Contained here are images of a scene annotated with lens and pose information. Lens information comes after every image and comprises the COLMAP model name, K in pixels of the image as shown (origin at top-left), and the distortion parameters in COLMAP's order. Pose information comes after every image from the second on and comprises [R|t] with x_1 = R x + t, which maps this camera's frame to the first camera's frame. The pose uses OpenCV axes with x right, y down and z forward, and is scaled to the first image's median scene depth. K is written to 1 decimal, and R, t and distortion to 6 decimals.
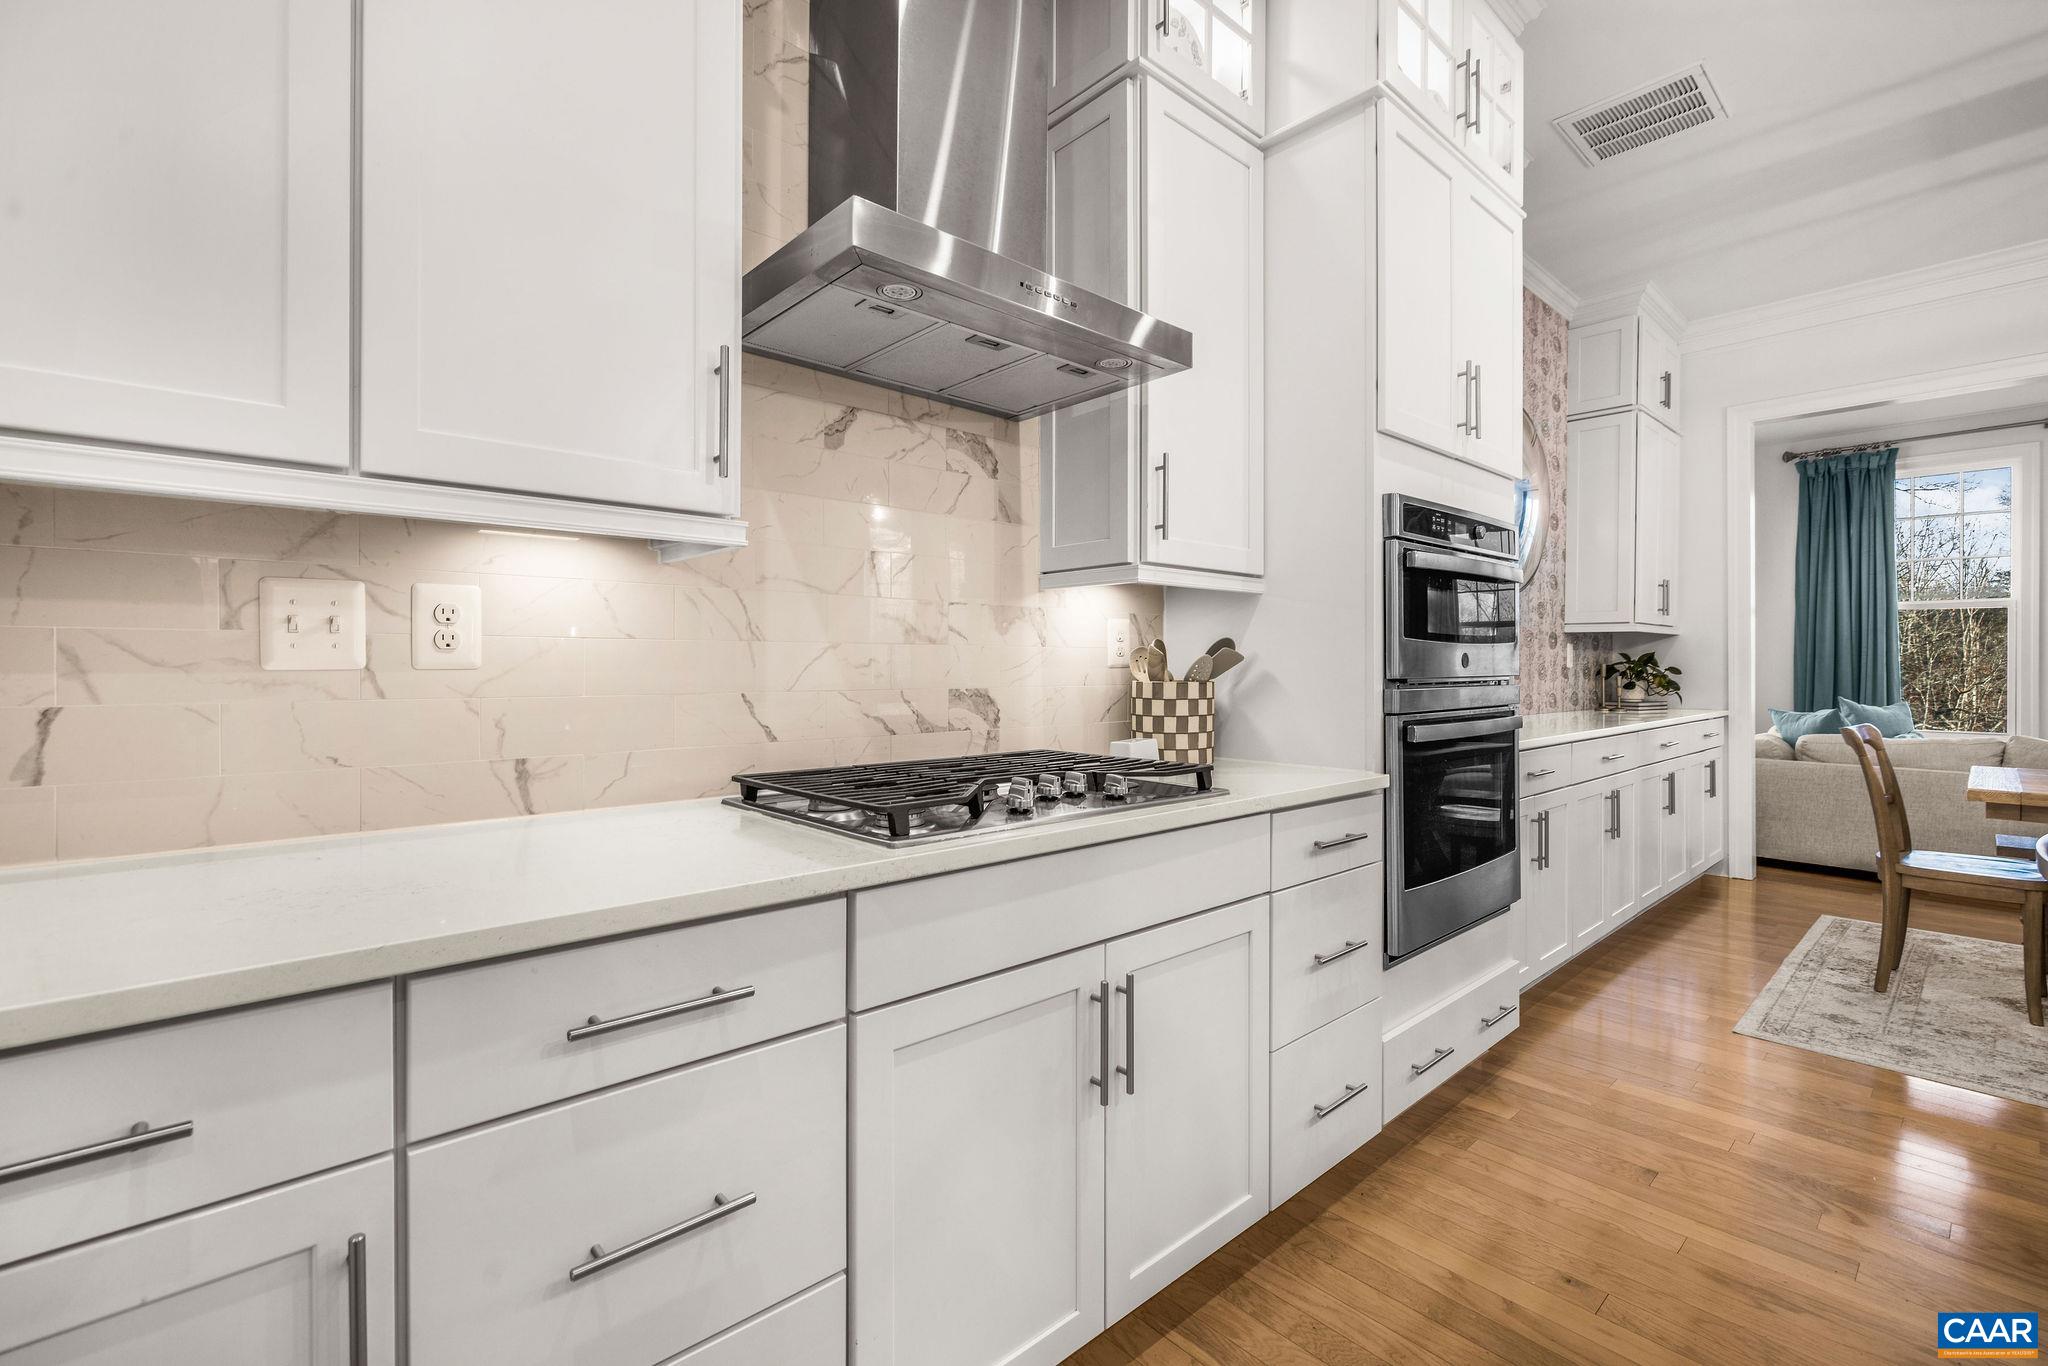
lens RADIAL K [[882.7, 0, 1025.3], [0, 882.7, 674.6], [0, 0, 1]] dist [0.004993, -0.001408]
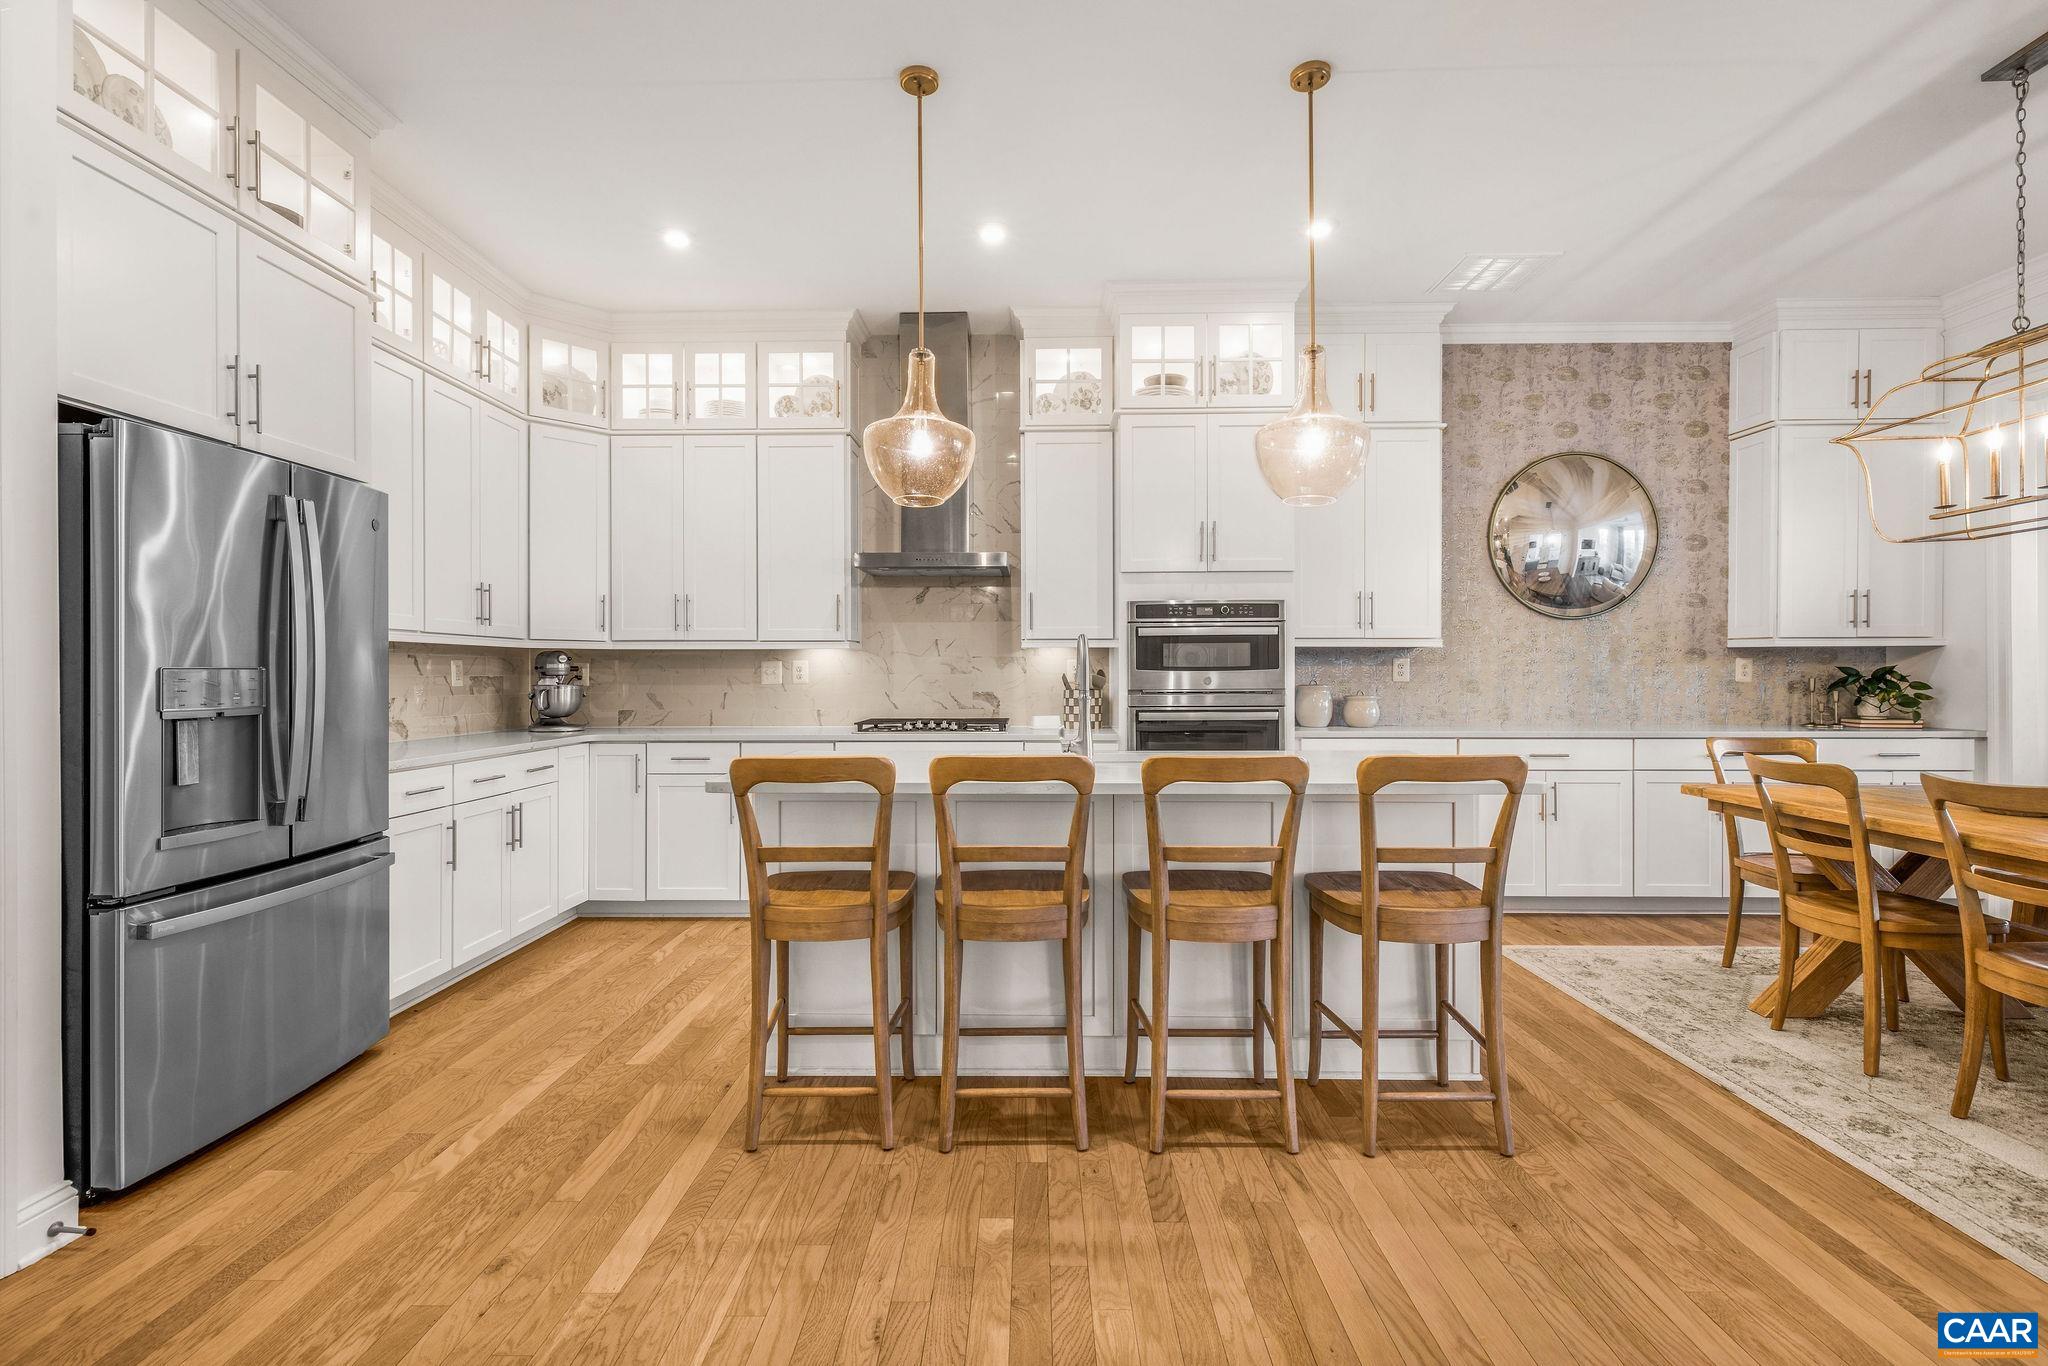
lens RADIAL K [[938.8, 0, 1024.2], [0, 938.8, 679.4], [0, 0, 1]] dist [0.001962, -0.000227]
pose [[0.734845, 0.004386, -0.678221, 1.745855], [-0.002422, 0.999990, 0.003843, -0.027962], [0.678231, -0.001181, 0.734848, -0.806456]]
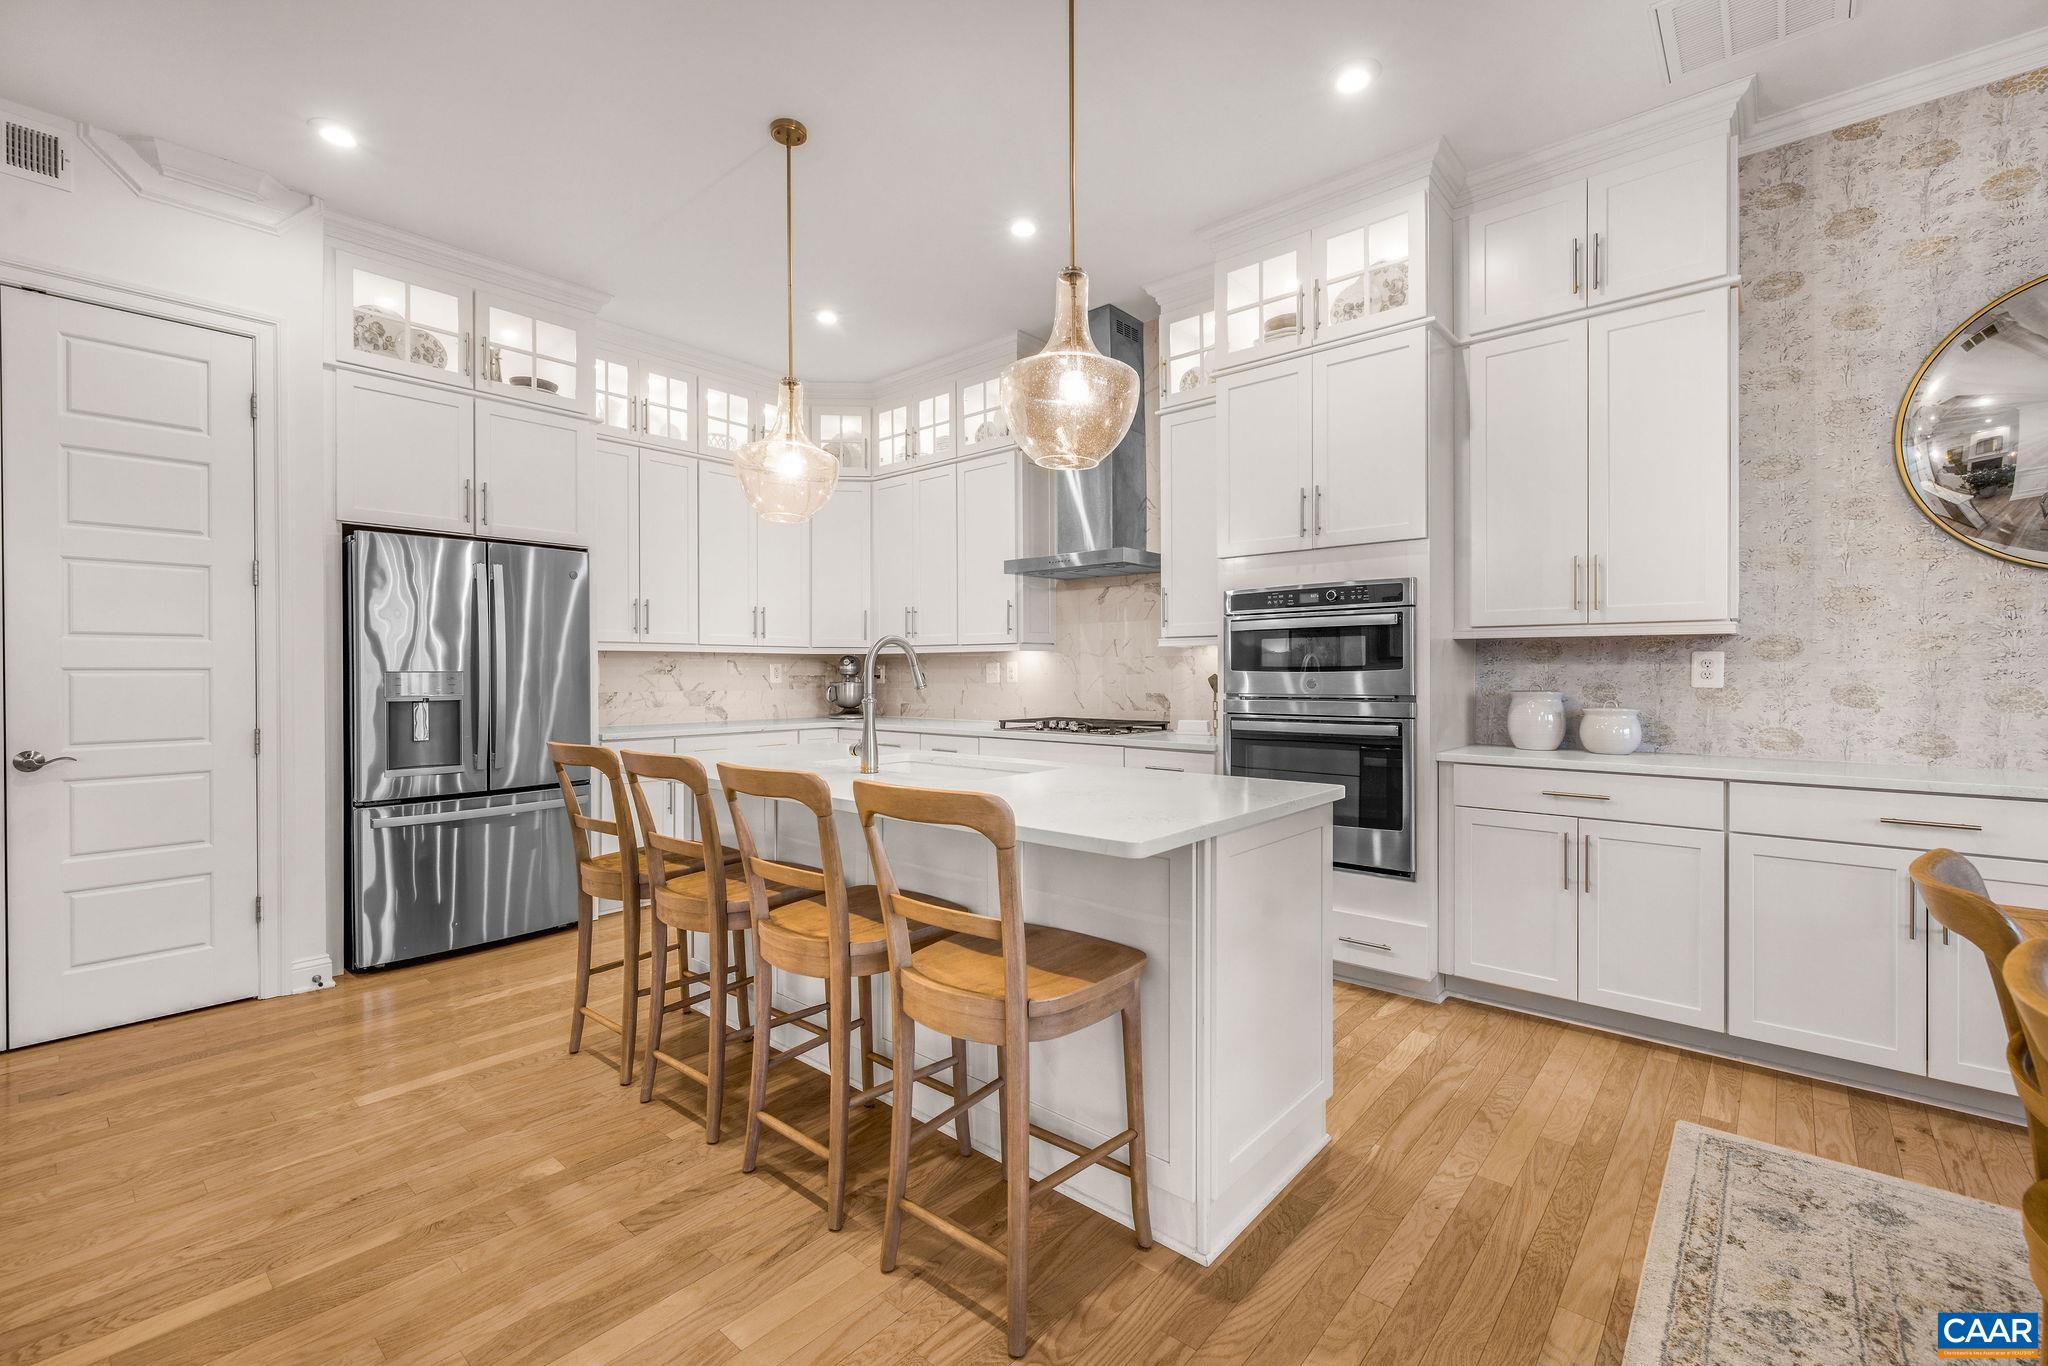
lens RADIAL K [[882.7, 0, 1020.4], [0, 882.7, 677.2], [0, 0, 1]] dist [0.004993, -0.001408]
pose [[0.118589, 0.004956, -0.992931, 2.170925], [-0.004442, 0.999980, 0.004460, -0.034587], [0.992933, 0.003882, 0.118609, 0.369591]]
